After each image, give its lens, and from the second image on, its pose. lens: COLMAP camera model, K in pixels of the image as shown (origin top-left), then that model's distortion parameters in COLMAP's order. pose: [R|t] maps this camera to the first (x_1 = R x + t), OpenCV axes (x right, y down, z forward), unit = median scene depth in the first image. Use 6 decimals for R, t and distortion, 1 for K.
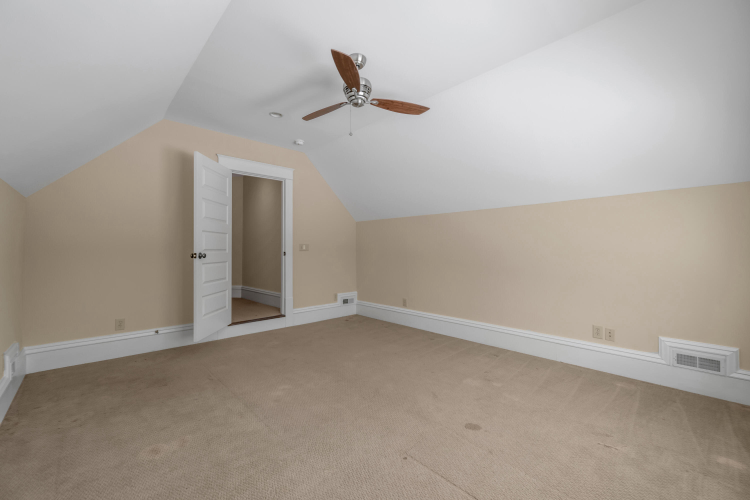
lens RADIAL K [[303.0, 0, 376.0], [0, 303.0, 243.2], [0, 0, 1]] dist [-0.000905, -0.000122]
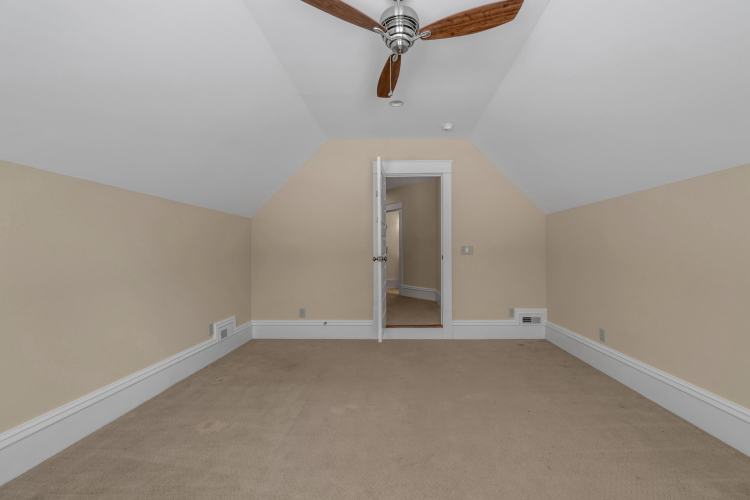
lens RADIAL K [[311.4, 0, 386.9], [0, 311.4, 253.9], [0, 0, 1]] dist [-0.002485, -0.000424]
pose [[0.722928, -0.005017, -0.690905, 0.212223], [0.021247, 0.999662, 0.014973, 0.007273], [0.690597, -0.025504, 0.722790, 0.219098]]
